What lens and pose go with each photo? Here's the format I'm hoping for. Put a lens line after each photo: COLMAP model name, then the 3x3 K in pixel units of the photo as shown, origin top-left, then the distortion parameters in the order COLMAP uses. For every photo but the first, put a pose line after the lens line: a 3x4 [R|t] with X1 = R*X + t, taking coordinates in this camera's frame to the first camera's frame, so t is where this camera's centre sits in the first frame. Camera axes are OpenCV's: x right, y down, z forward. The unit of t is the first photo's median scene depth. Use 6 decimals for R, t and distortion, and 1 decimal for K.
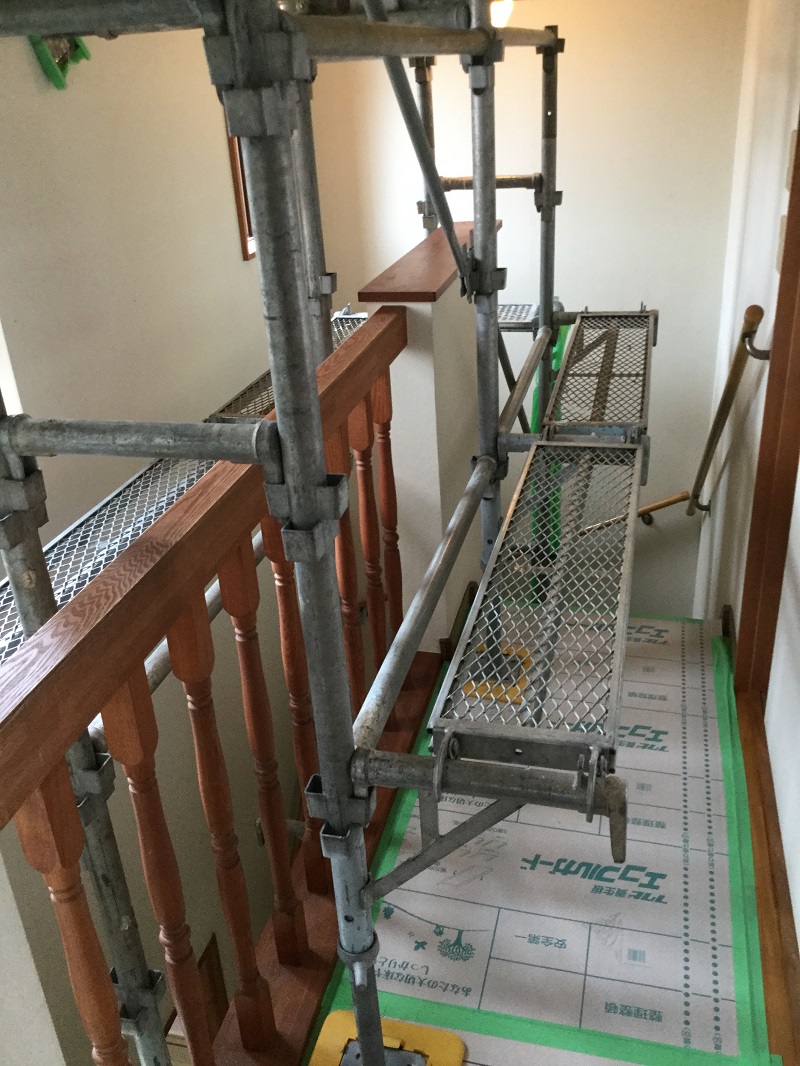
lens RADIAL K [[978.2, 0, 400.1], [0, 978.2, 534.7], [0, 0, 1]] dist [0.152566, -0.324491]
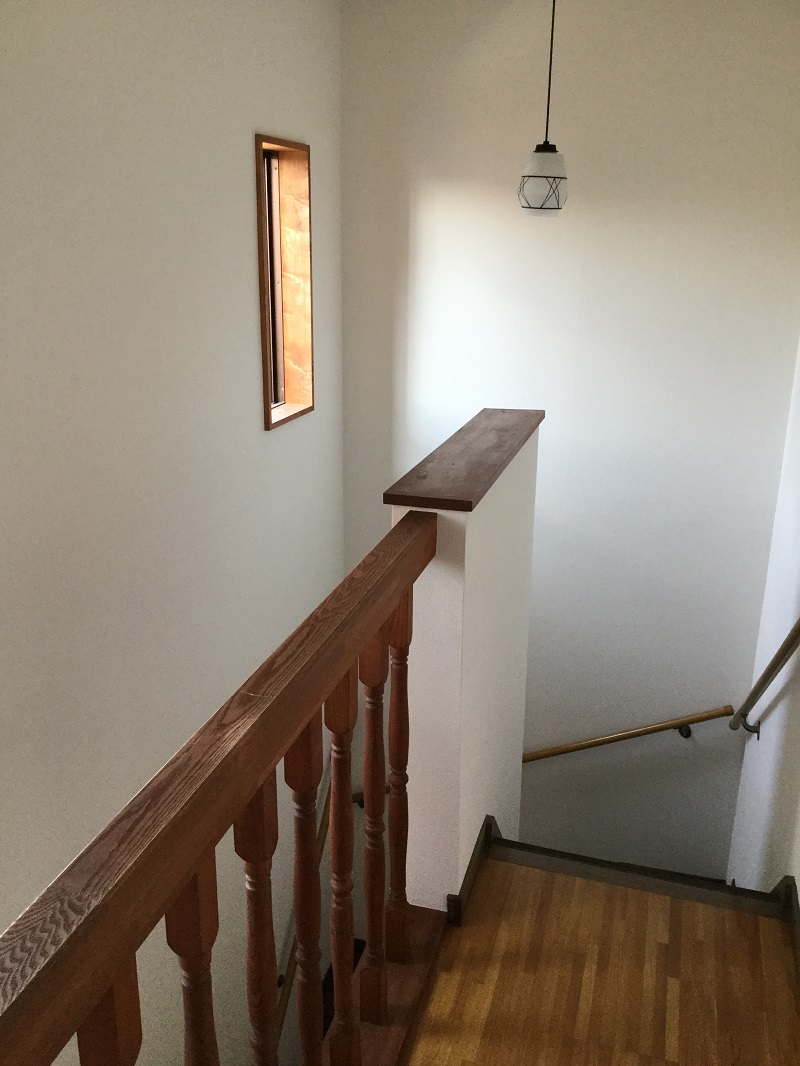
lens RADIAL K [[978.2, 0, 400.1], [0, 978.2, 534.7], [0, 0, 1]] dist [0.152566, -0.324491]
pose [[0.996853, 0.077722, -0.015632, -0.011636], [-0.079071, 0.988963, -0.125302, -0.103026], [0.005721, 0.126144, 0.991995, 0.149476]]
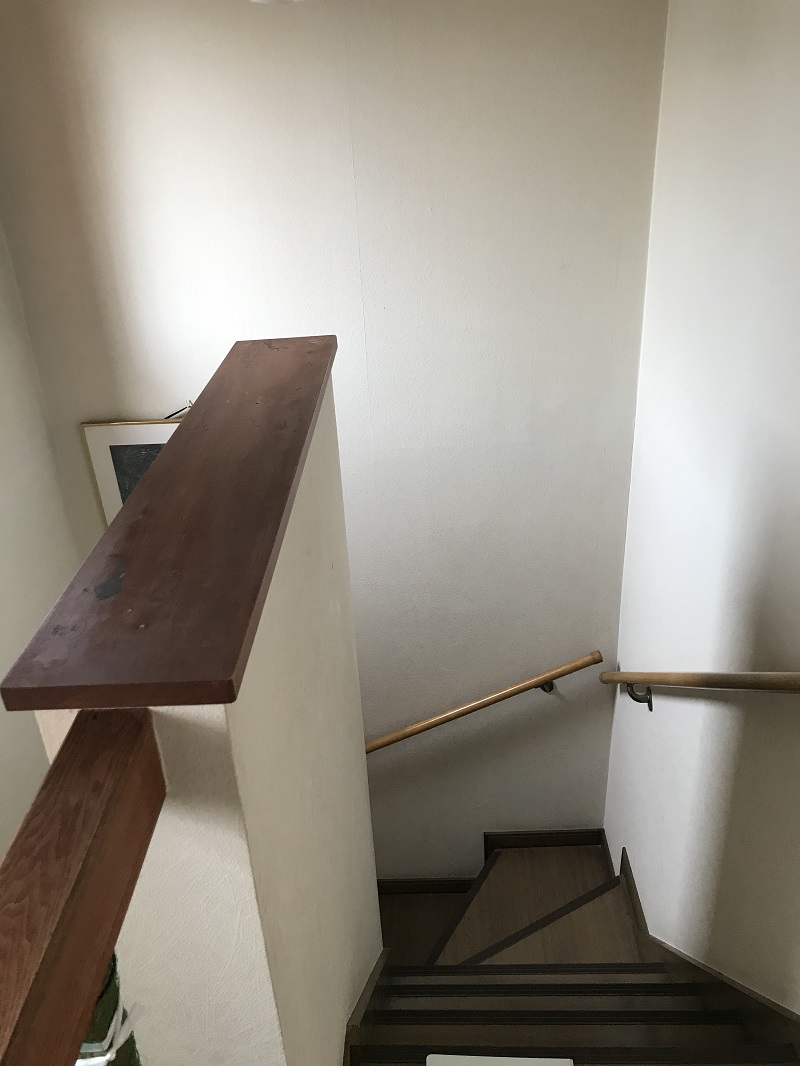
lens RADIAL K [[856.1, 0, 402.3], [0, 856.1, 516.5], [0, 0, 1]] dist [0.027989, -0.006433]
pose [[0.974031, -0.099151, 0.203549, 0.038682], [0.097325, 0.995072, 0.018986, -0.296692], [-0.204428, 0.001318, 0.978881, 0.675119]]
